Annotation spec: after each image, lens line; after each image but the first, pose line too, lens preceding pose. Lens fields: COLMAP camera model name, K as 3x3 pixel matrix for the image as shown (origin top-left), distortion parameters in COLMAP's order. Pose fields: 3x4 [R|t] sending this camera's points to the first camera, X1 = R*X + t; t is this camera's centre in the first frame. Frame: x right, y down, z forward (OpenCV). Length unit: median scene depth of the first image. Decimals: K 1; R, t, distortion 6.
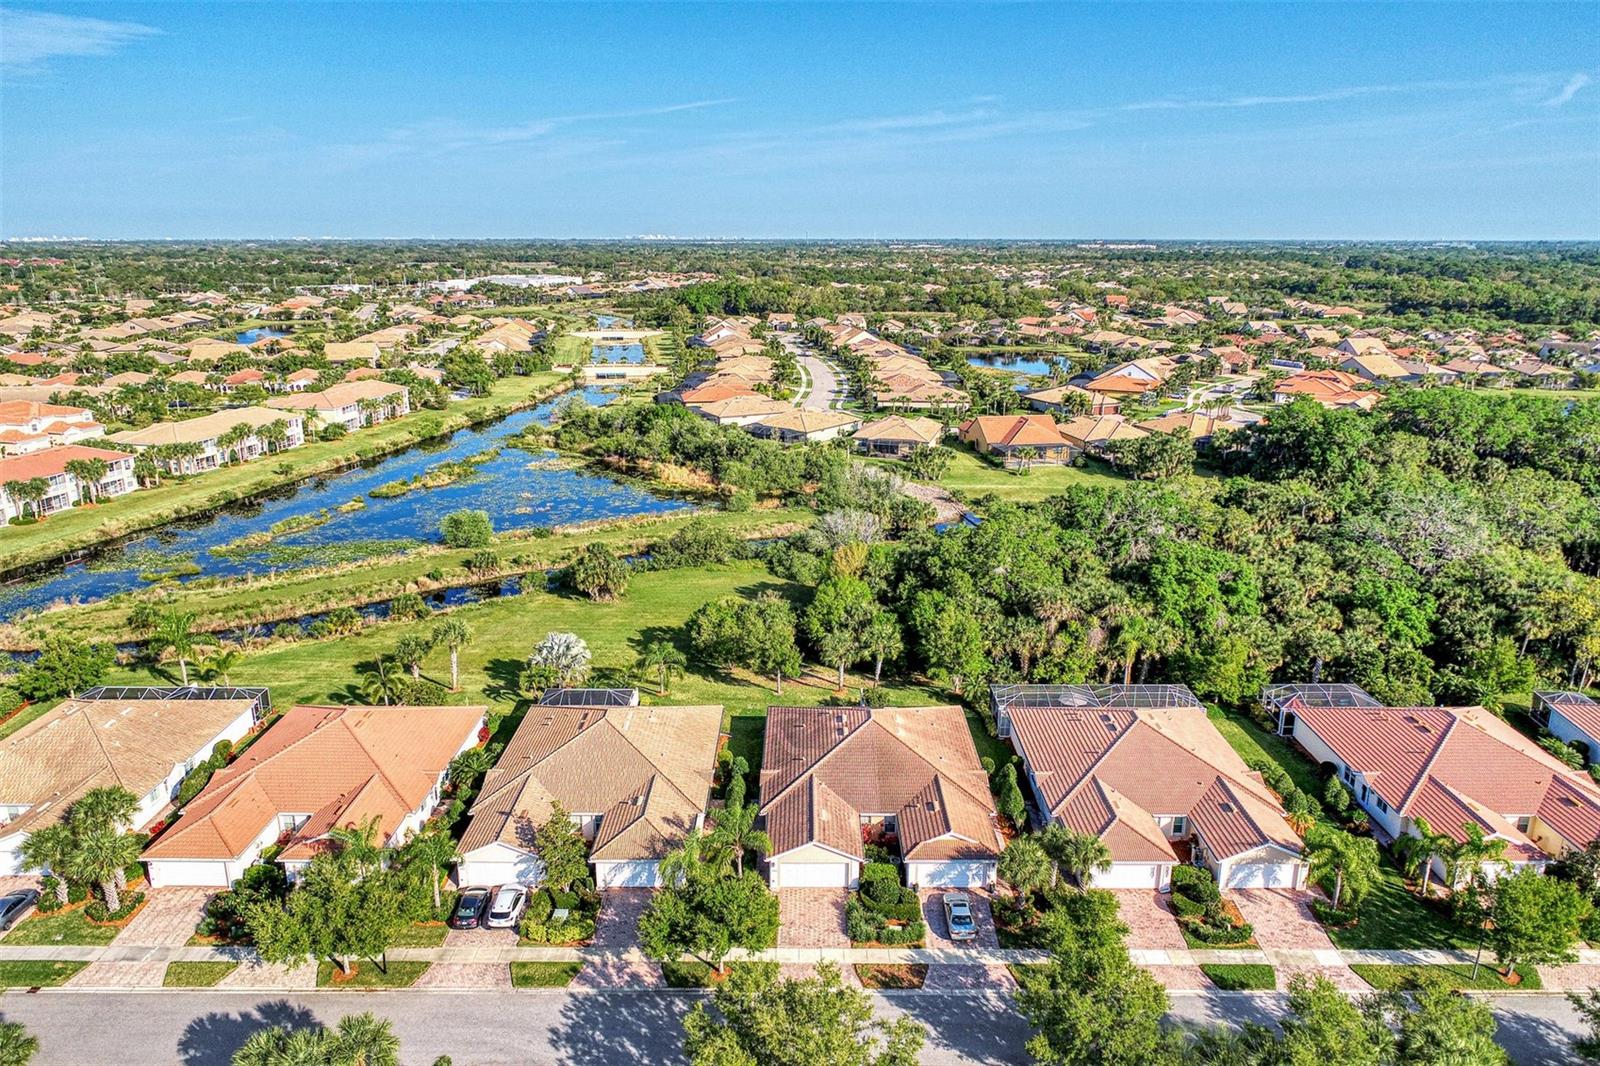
lens RADIAL K [[1090.8, 0, 811.1], [0, 1090.8, 537.6], [0, 0, 1]] dist [-0.012322, 0.003182]
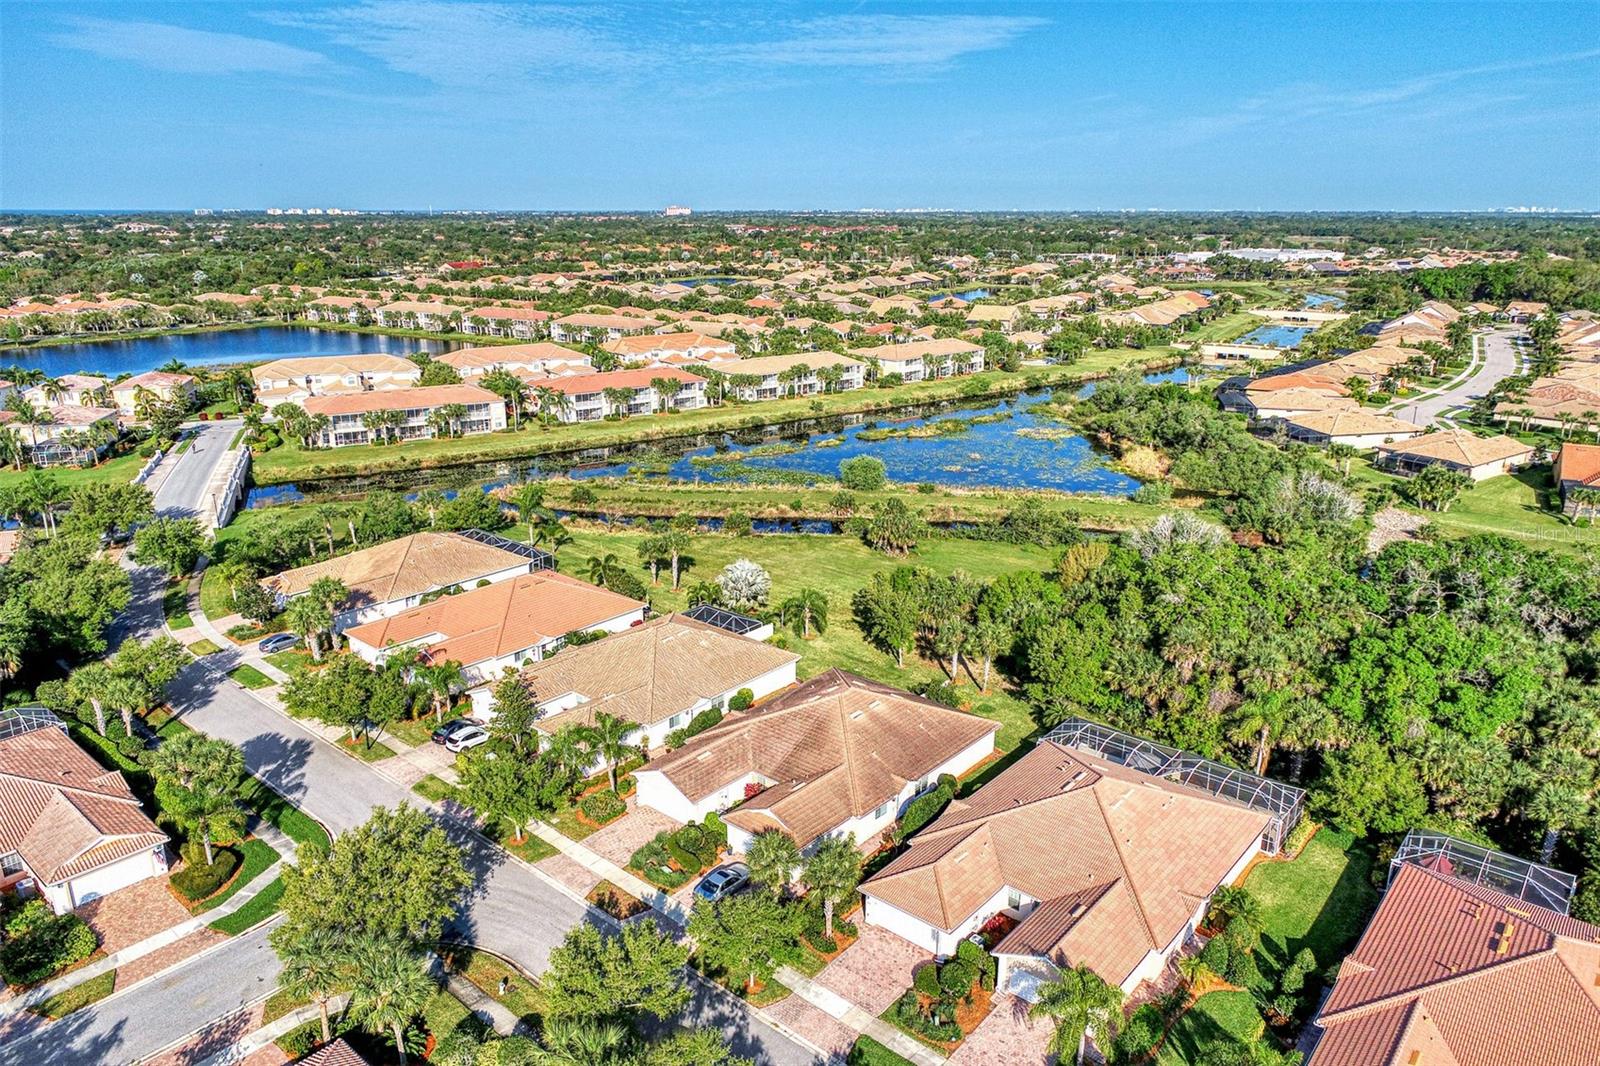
lens RADIAL K [[1090.8, 0, 809.7], [0, 1090.8, 536.0], [0, 0, 1]] dist [-0.012322, 0.003182]
pose [[0.754951, 0.186807, -0.628611, 0.466684], [-0.172553, 0.981377, 0.084406, -0.039528], [0.632672, 0.044746, 0.773126, 0.160995]]
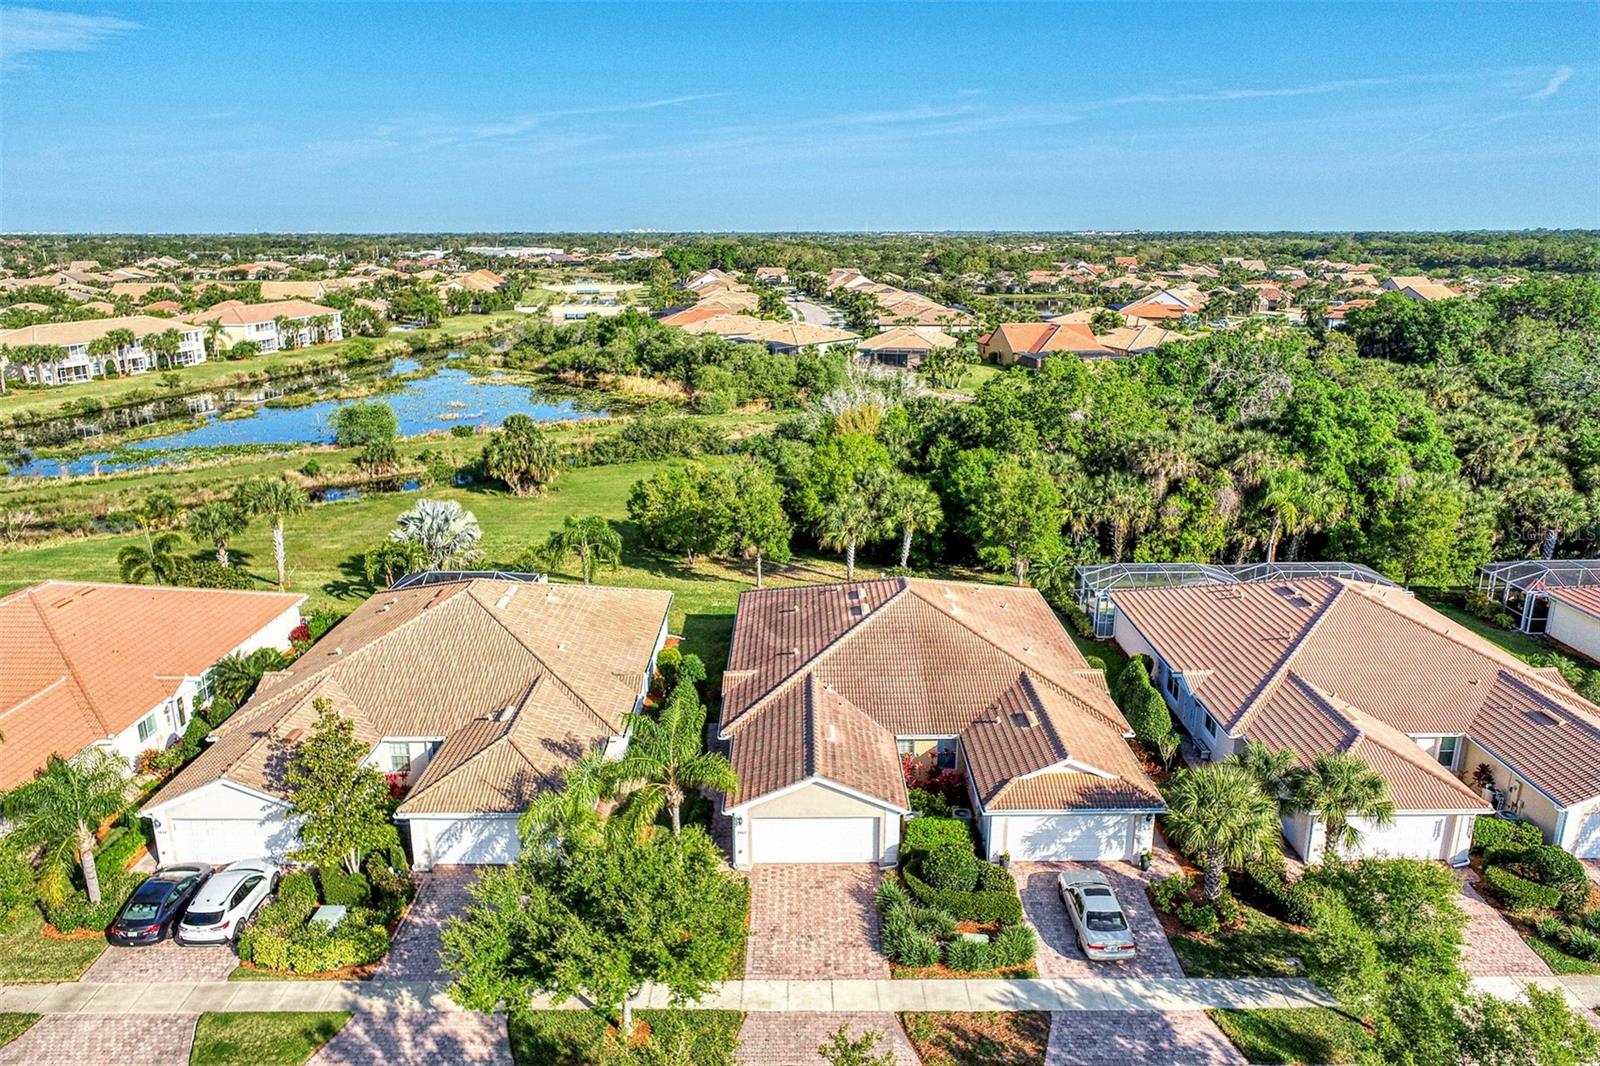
lens RADIAL K [[1090.8, 0, 801.8], [0, 1090.8, 545.9], [0, 0, 1]] dist [-0.012322, 0.003182]
pose [[0.999963, -0.008160, -0.002650, -0.001073], [0.008185, 0.999923, 0.009338, 0.100911], [0.002573, -0.009359, 0.999953, 0.292769]]
